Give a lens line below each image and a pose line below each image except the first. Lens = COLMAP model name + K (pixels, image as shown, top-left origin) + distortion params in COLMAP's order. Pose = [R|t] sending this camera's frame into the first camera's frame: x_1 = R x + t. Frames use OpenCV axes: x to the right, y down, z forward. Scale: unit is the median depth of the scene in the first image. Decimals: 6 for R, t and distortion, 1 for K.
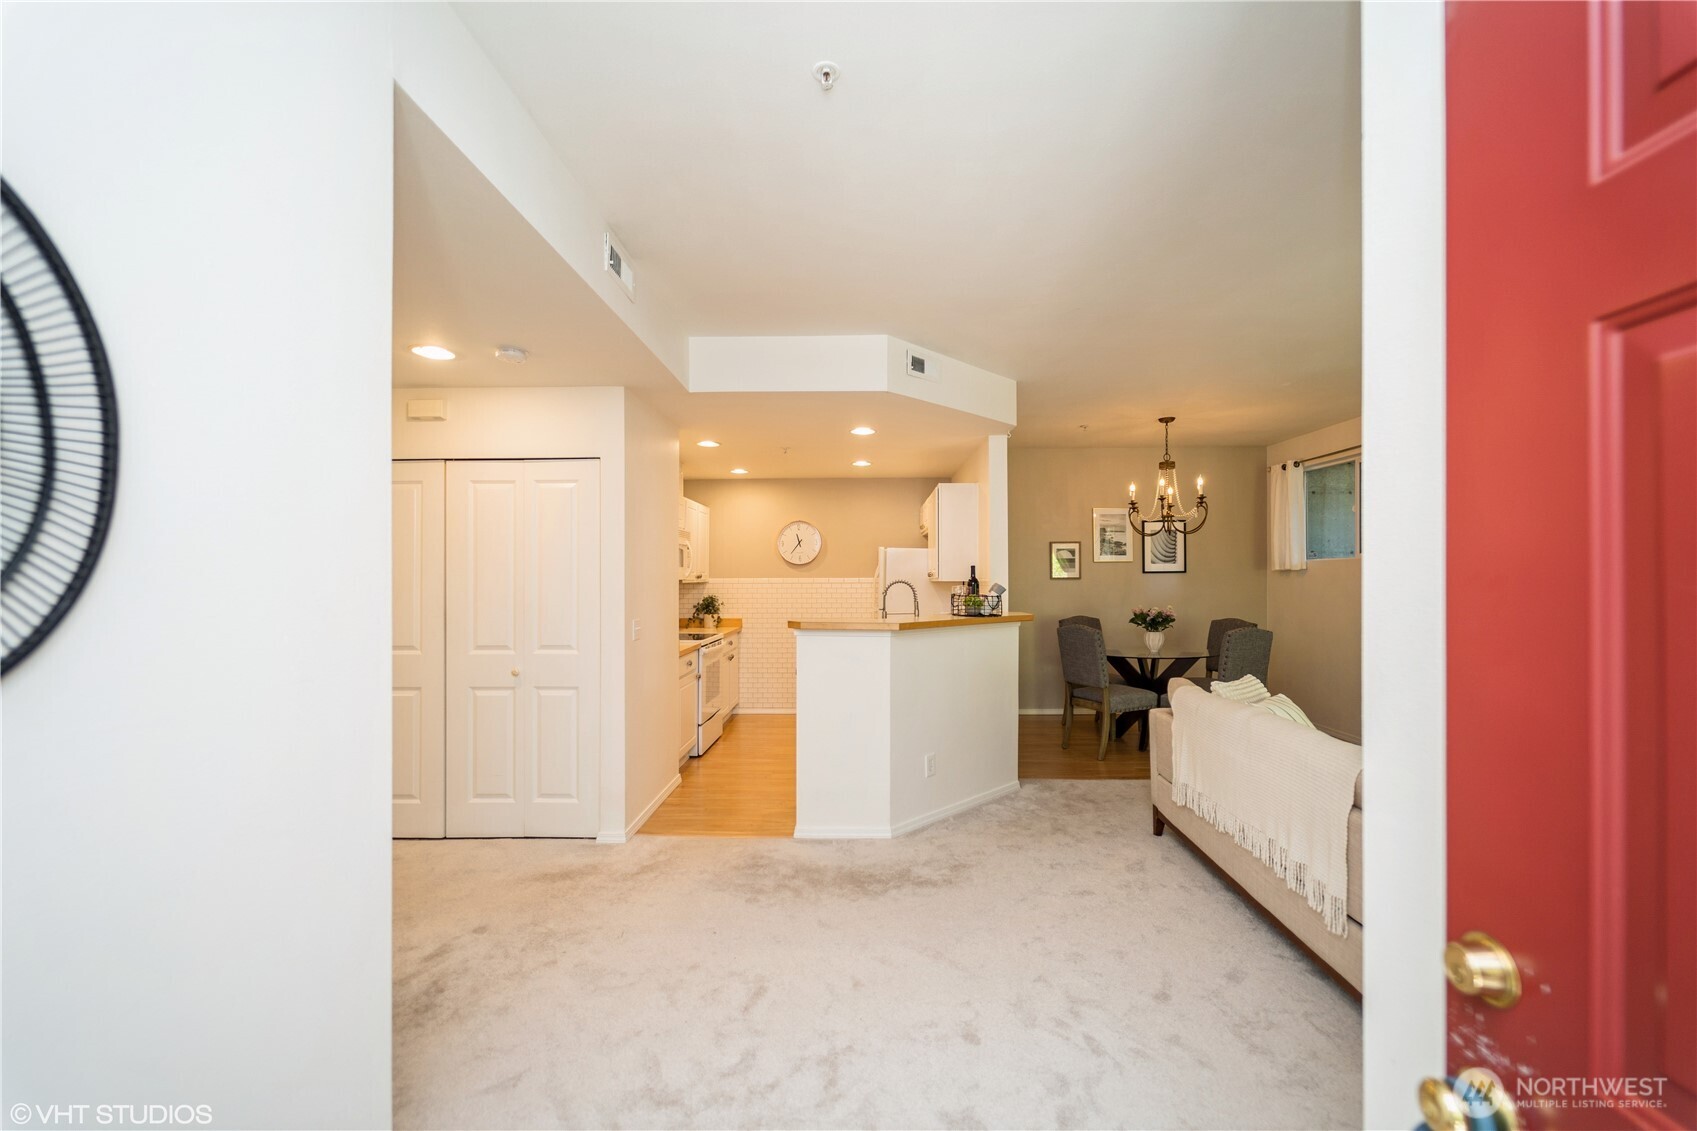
lens RADIAL K [[685.2, 0, 850.6], [0, 685.2, 570.8], [0, 0, 1]] dist [-0.000372, -0.000441]
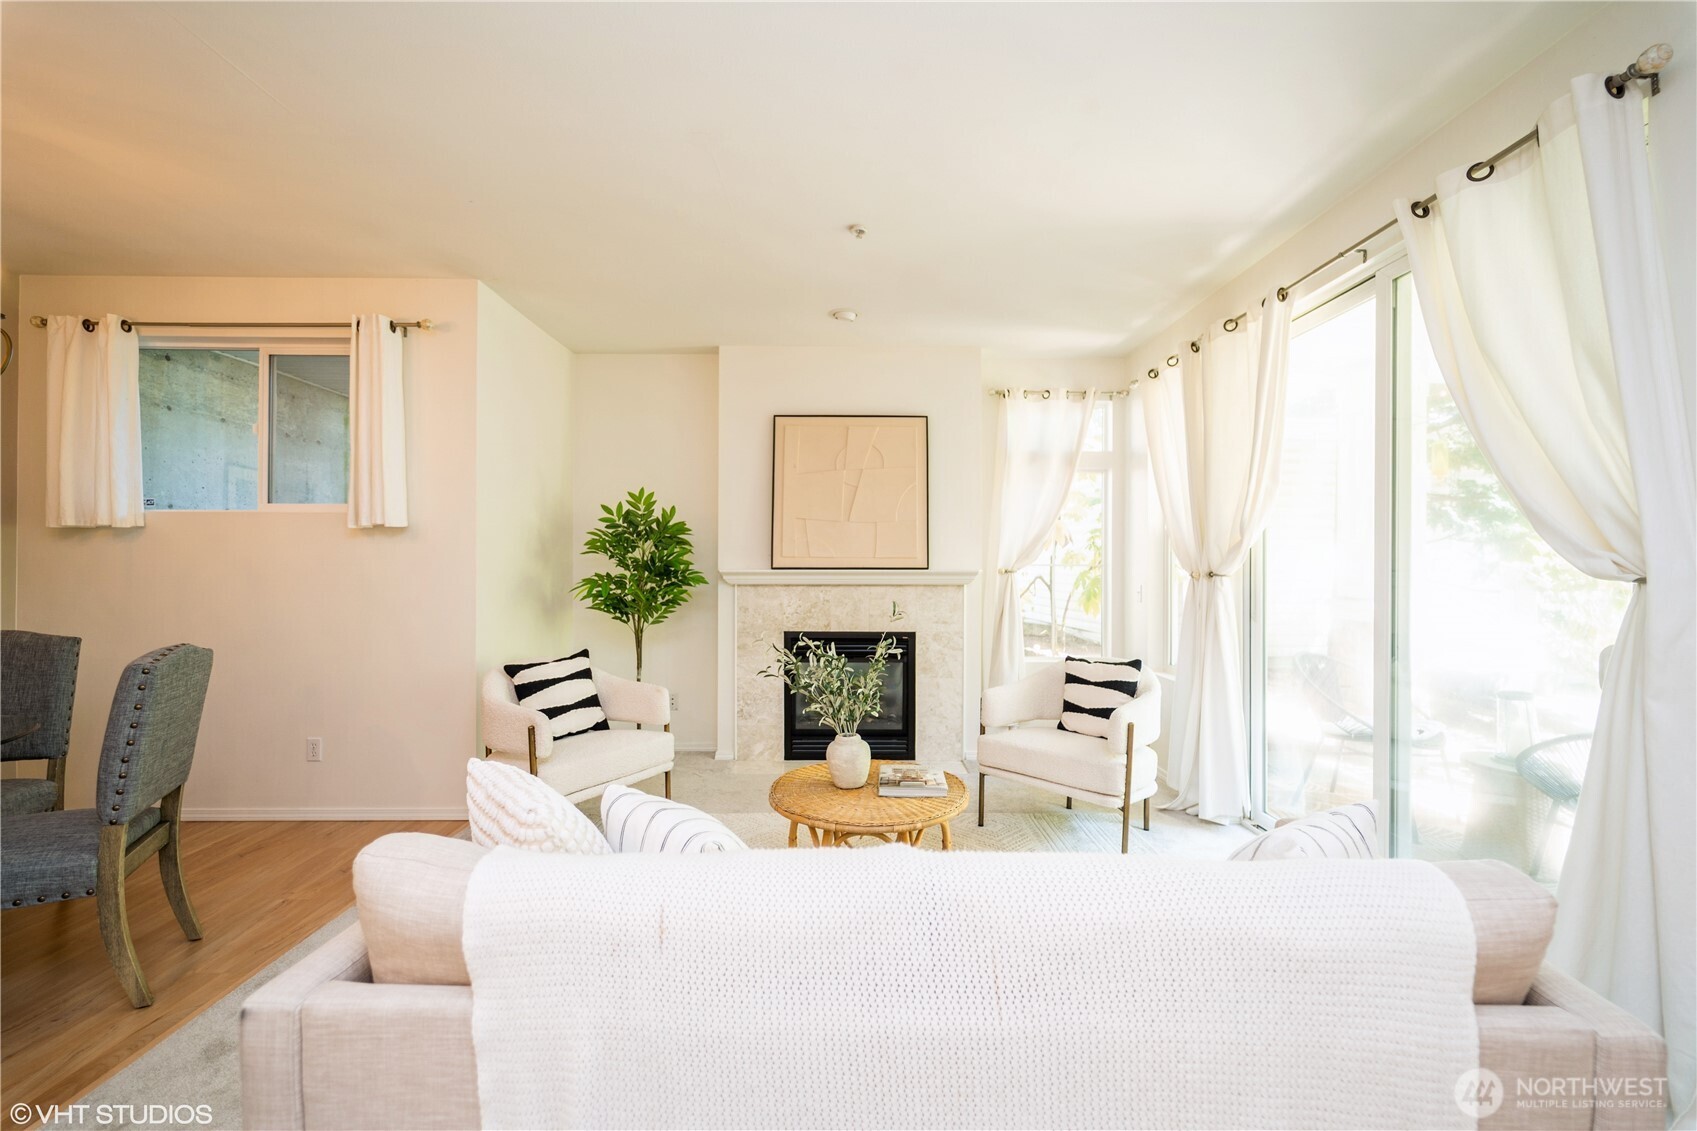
lens RADIAL K [[691.1, 0, 855.4], [0, 691.1, 561.8], [0, 0, 1]] dist [0.004991, -0.003175]
pose [[-0.040945, 0.005807, 0.999145, 0.109920], [-0.012324, 0.999904, -0.006317, 0.023725], [-0.999085, -0.012572, -0.040869, 0.510062]]
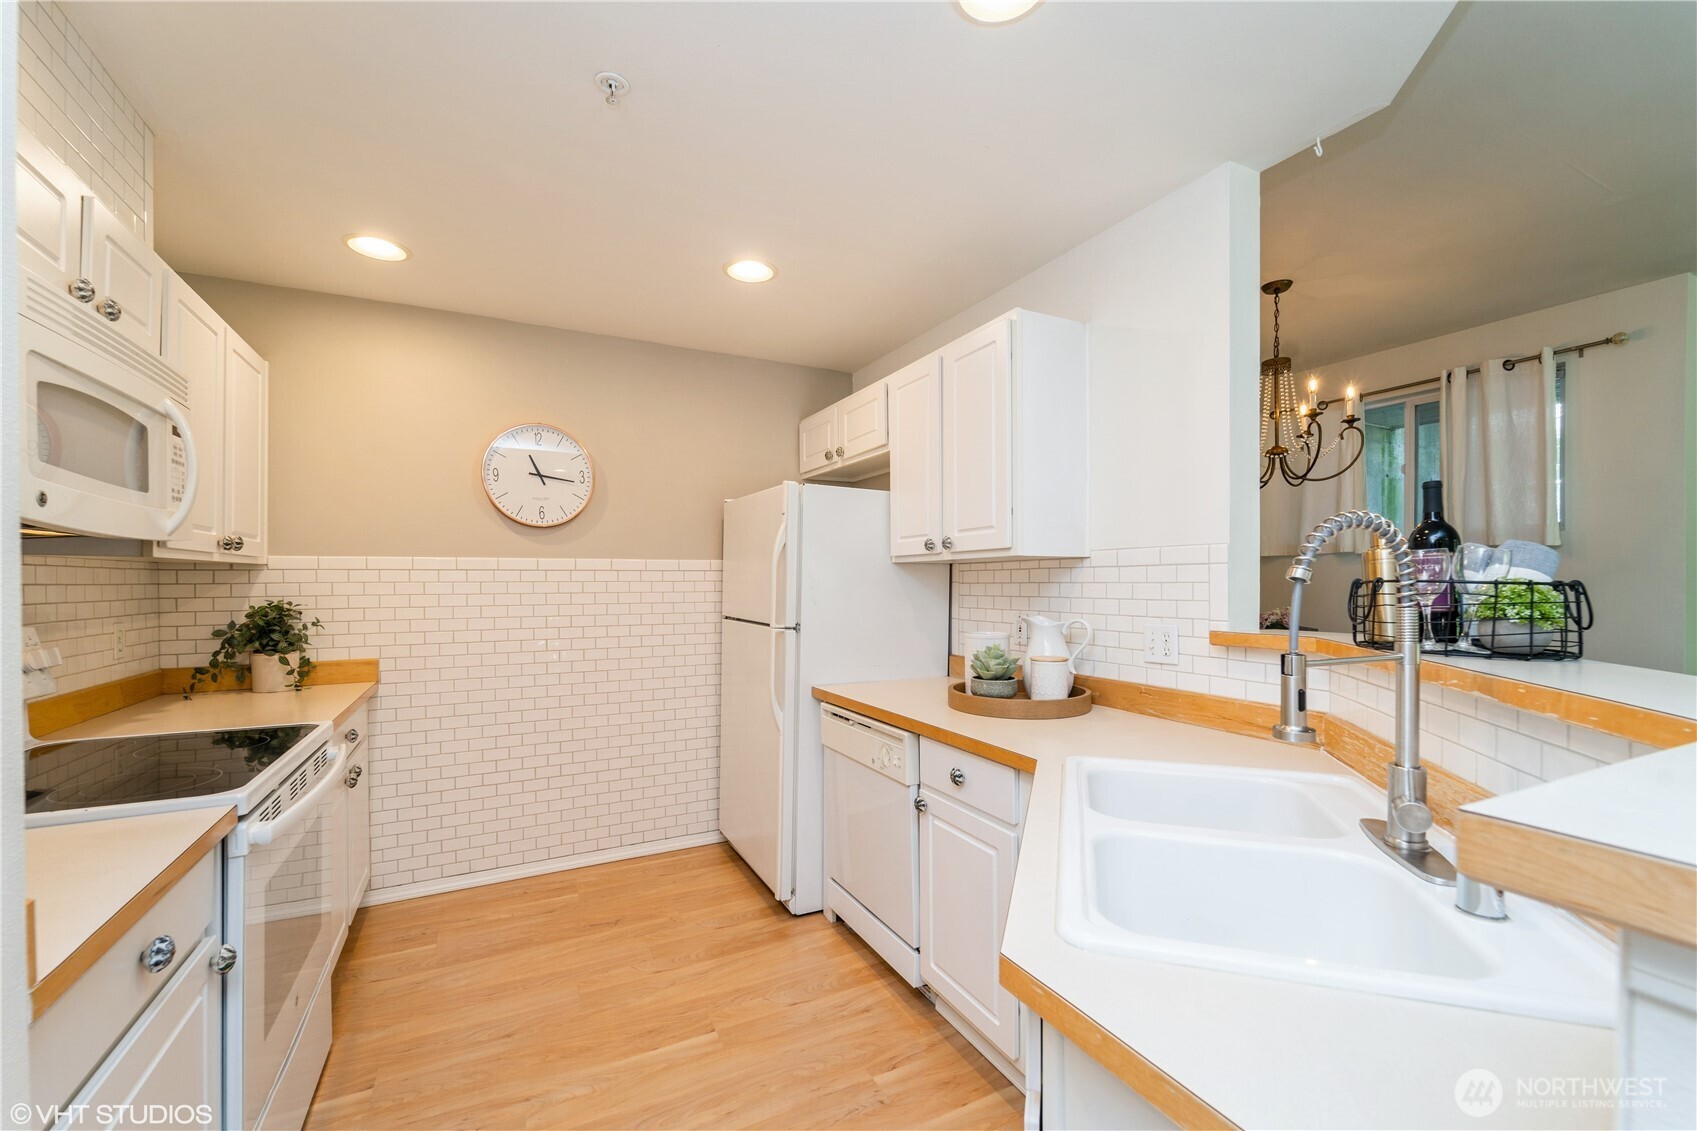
lens RADIAL K [[696.6, 0, 850.7], [0, 696.6, 590.1], [0, 0, 1]] dist [0.000405, 0.000103]
pose [[0.876366, -0.006299, 0.481604, -0.139963], [-0.003983, 0.999786, 0.020324, 0.025701], [-0.481629, -0.019730, 0.876153, 0.645601]]
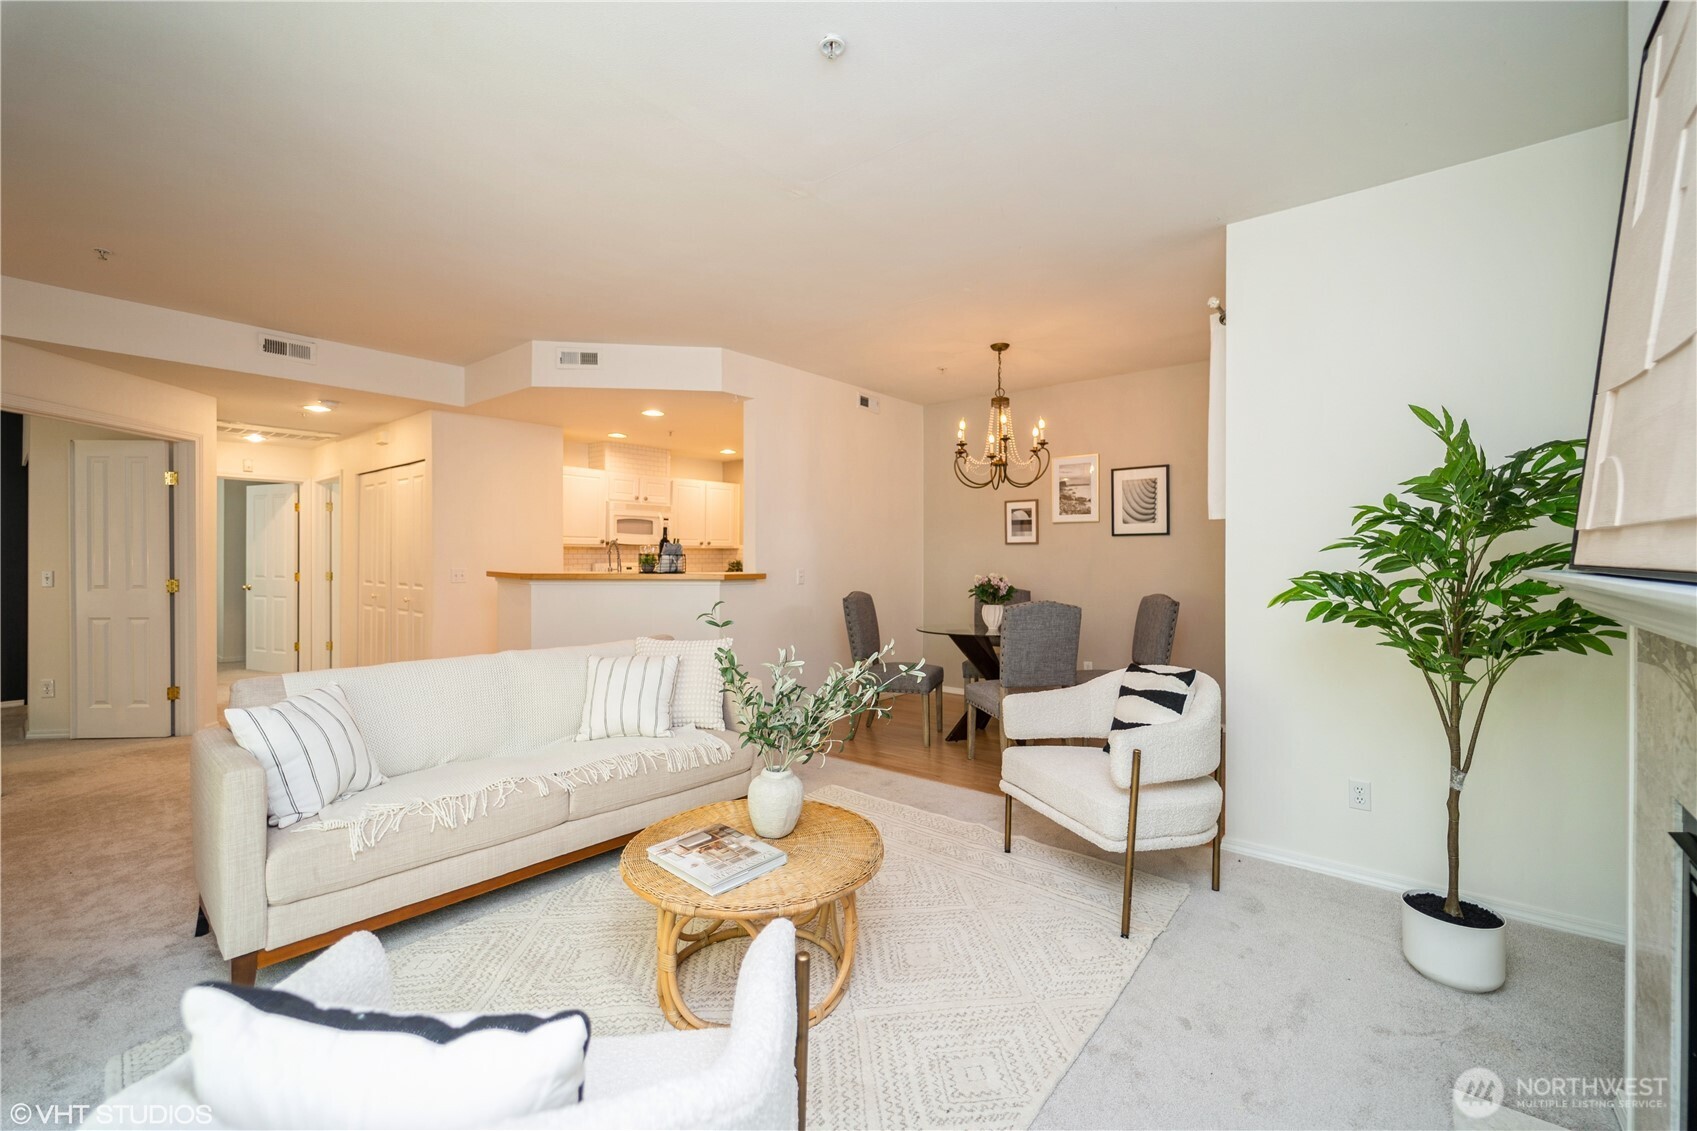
lens RADIAL K [[698.5, 0, 857.7], [0, 698.5, 557.0], [0, 0, 1]] dist [-0.000083, -0.000046]
pose [[0.792250, 0.006303, -0.610164, 0.828159], [0.001998, 0.999914, 0.012923, 0.019567], [0.610193, -0.011457, 0.792170, 0.230207]]
